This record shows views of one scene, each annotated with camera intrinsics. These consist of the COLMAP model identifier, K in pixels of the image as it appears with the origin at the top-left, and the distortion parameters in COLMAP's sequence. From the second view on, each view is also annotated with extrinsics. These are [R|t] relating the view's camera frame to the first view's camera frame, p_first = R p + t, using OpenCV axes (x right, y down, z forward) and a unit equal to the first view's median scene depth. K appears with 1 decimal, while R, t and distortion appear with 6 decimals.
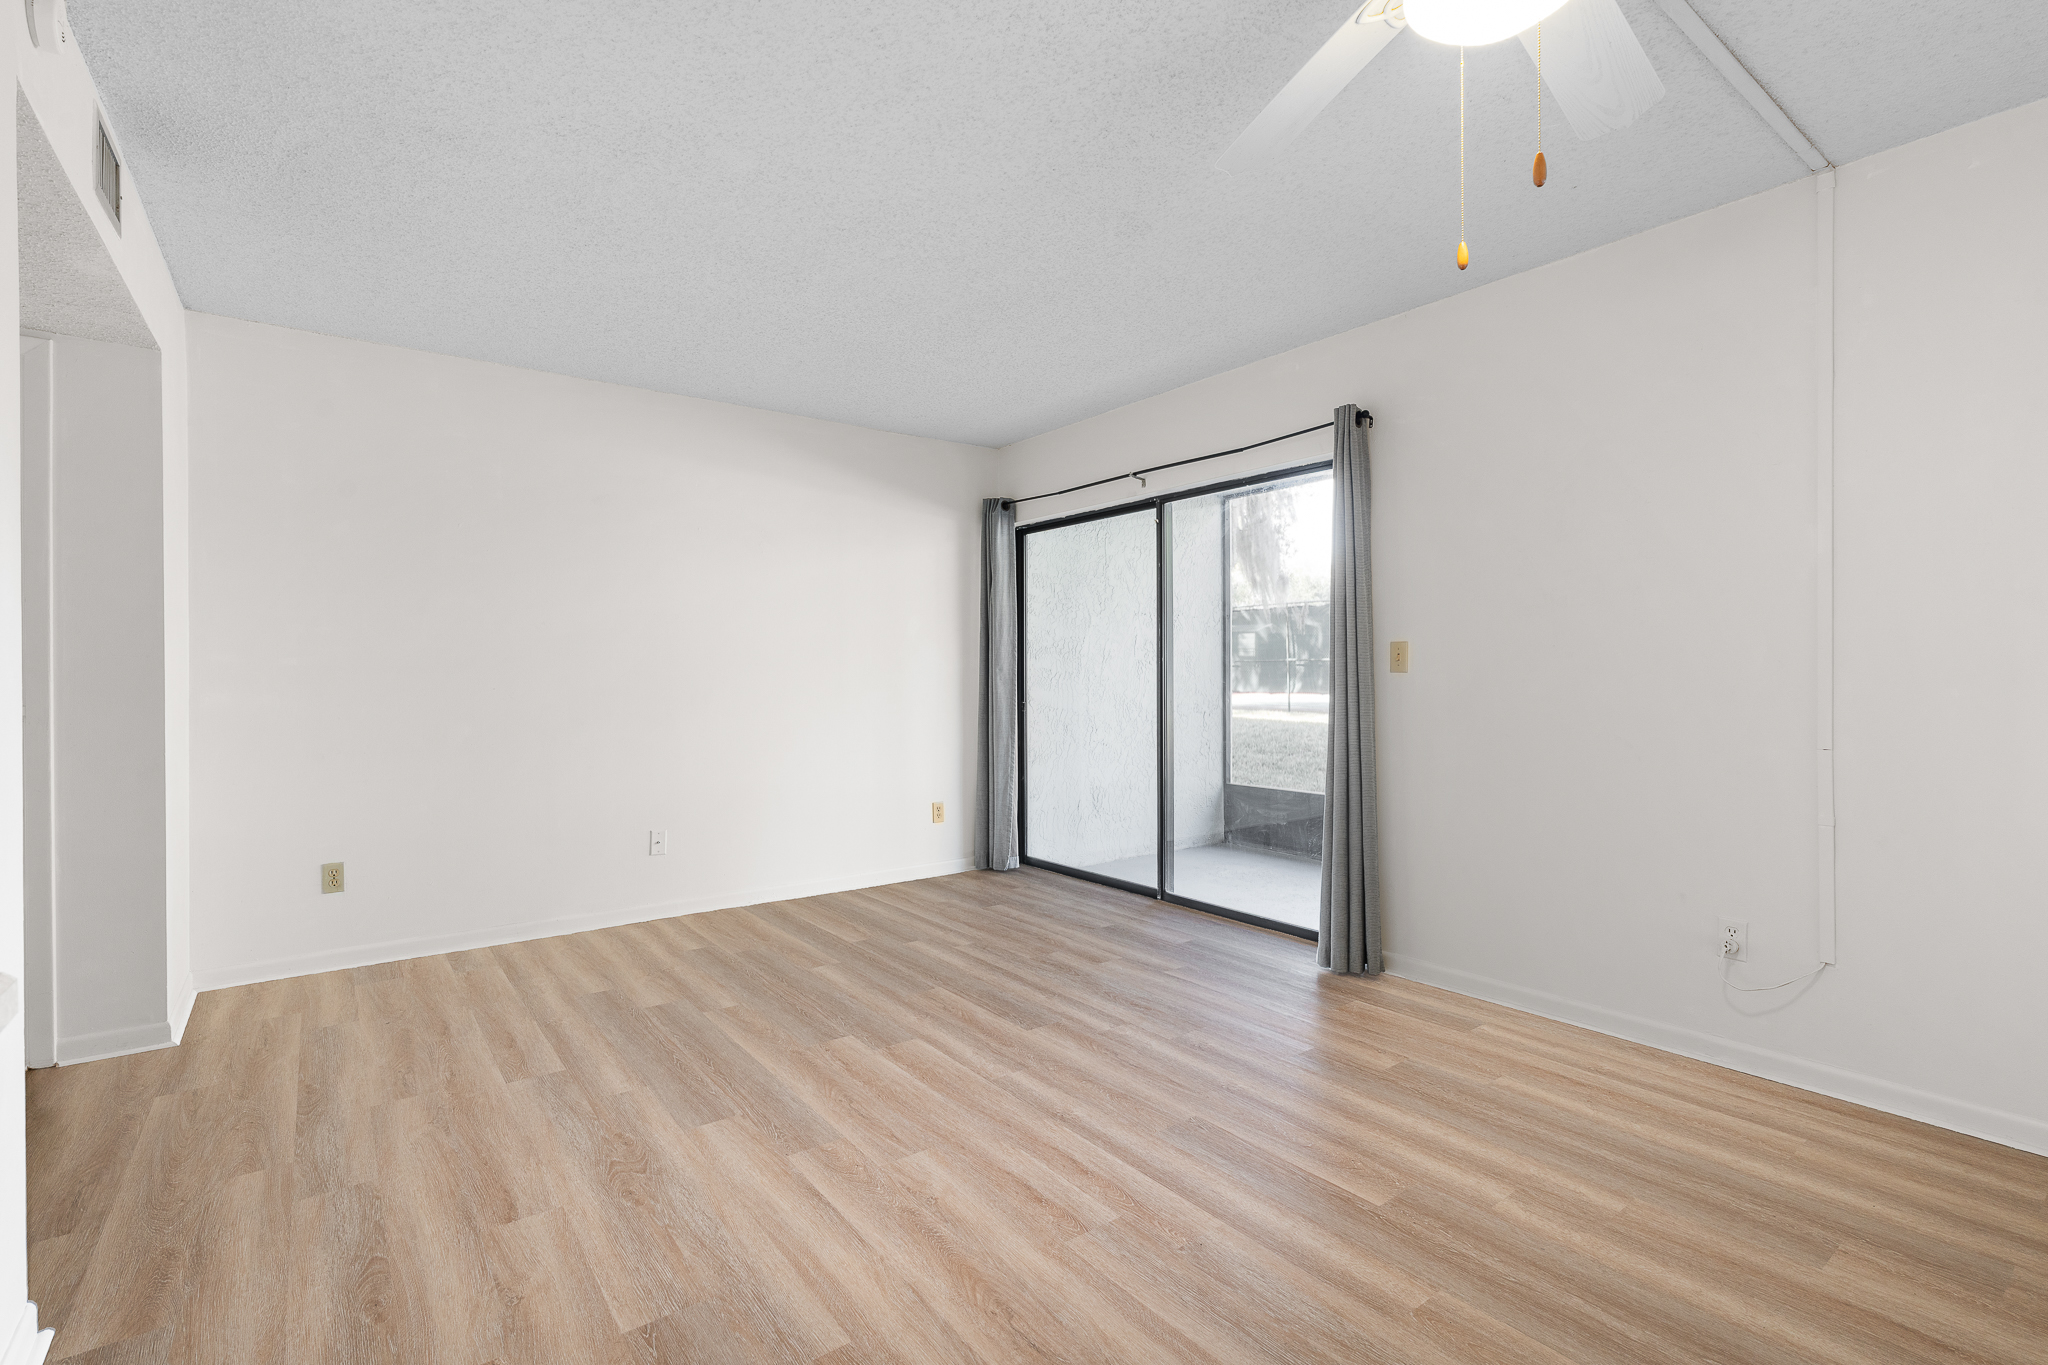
lens RADIAL K [[934.6, 0, 1022.6], [0, 934.6, 667.0], [0, 0, 1]] dist [-0.004664, 0.001821]
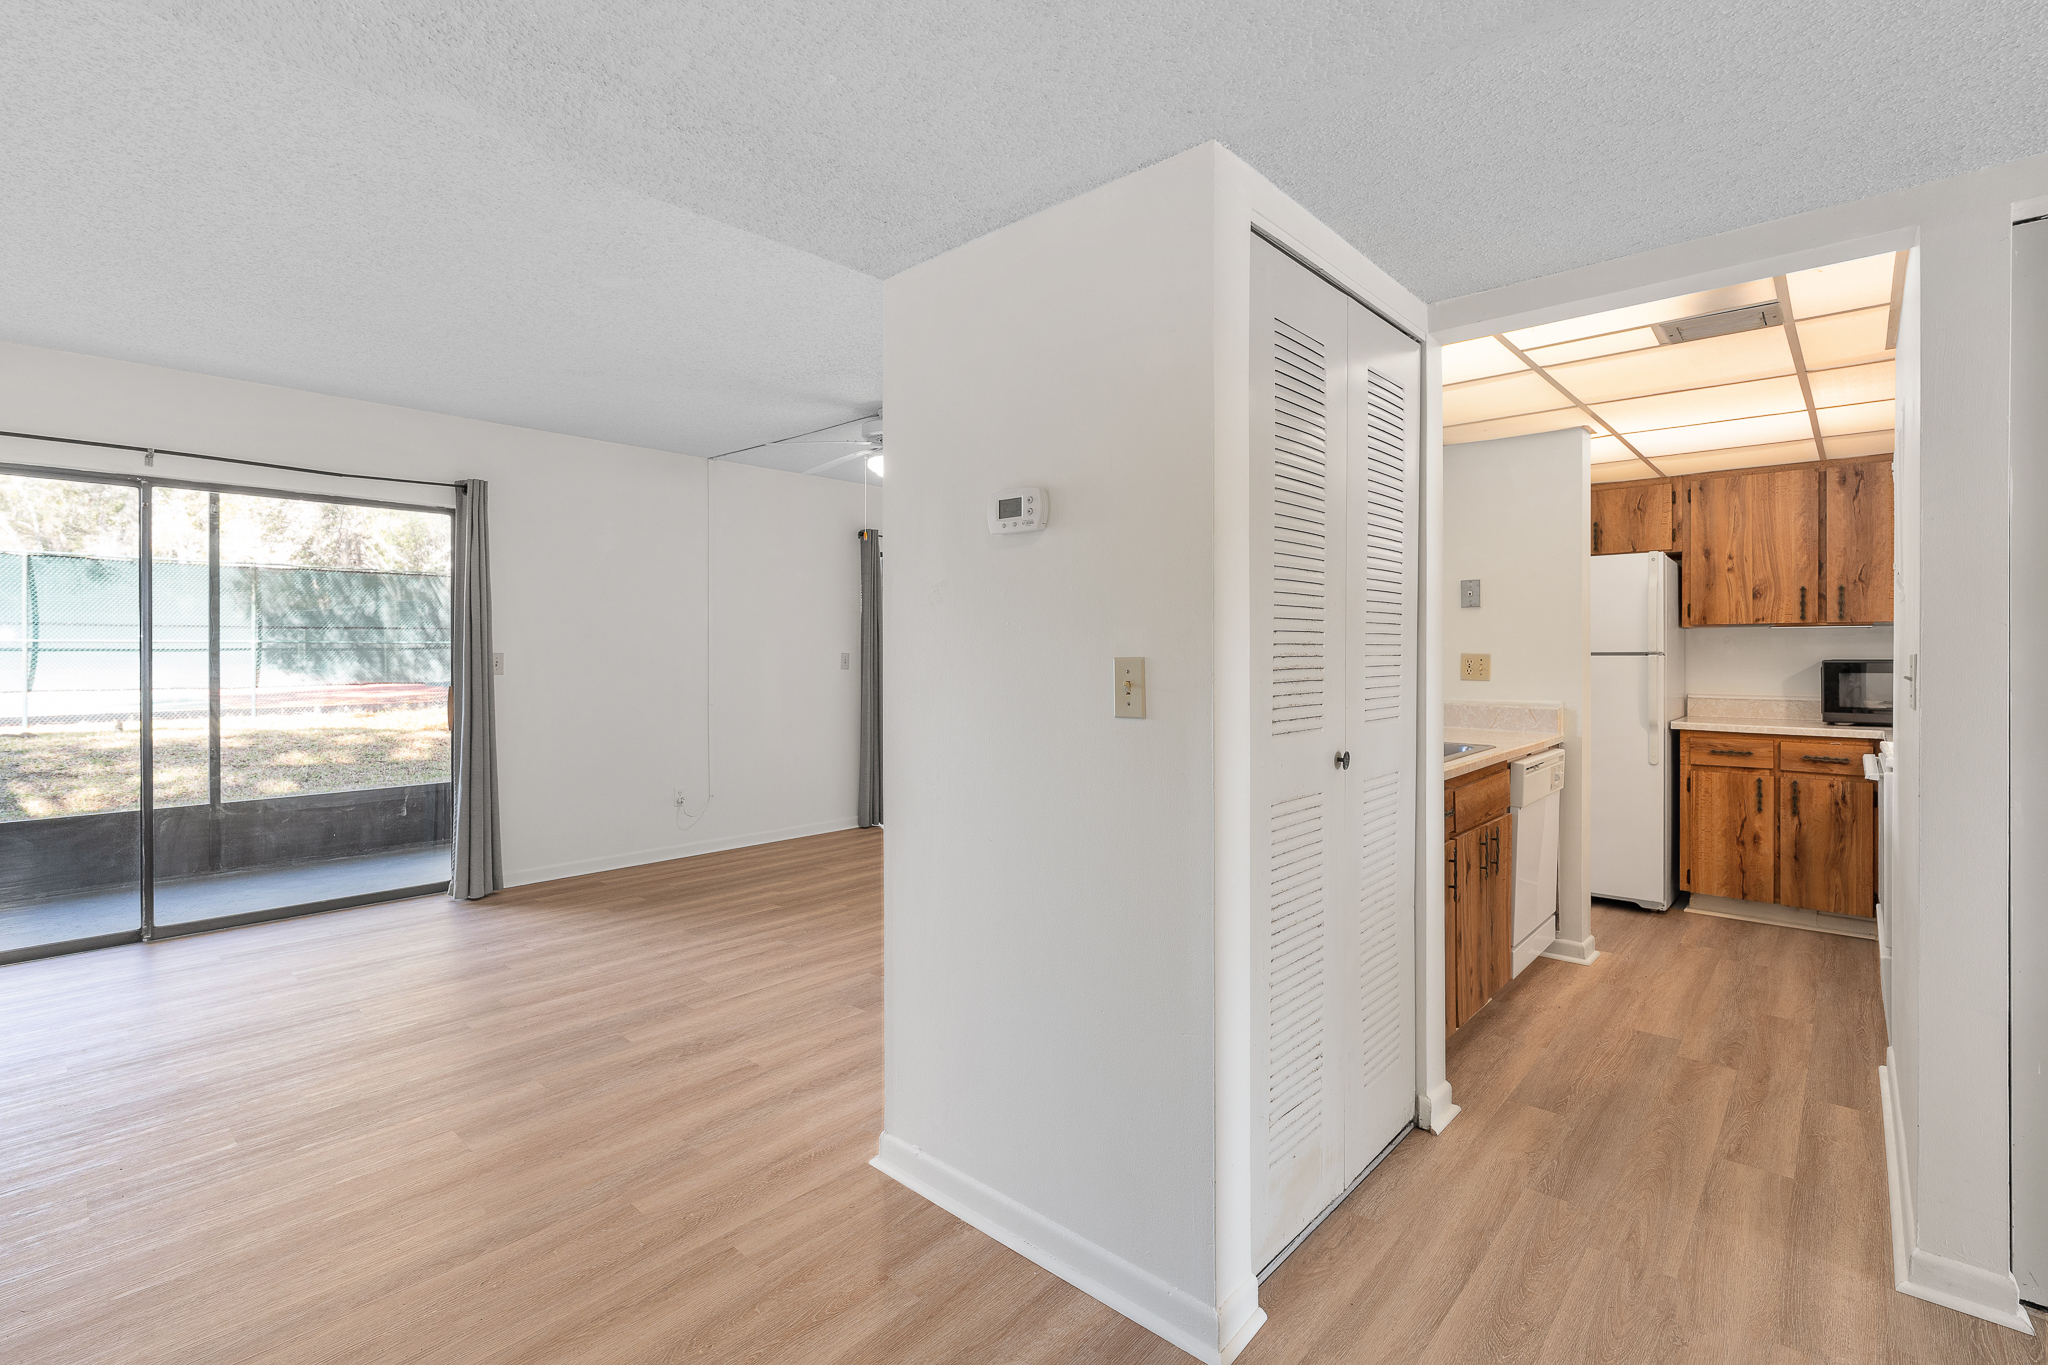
lens RADIAL K [[927.2, 0, 1025.3], [0, 927.2, 657.3], [0, 0, 1]] dist [-0.003704, 0.001391]
pose [[-0.190321, 0.001212, 0.981721, -1.467720], [-0.005597, 0.999982, -0.002320, -0.030590], [-0.981706, -0.005937, -0.190311, 0.619755]]
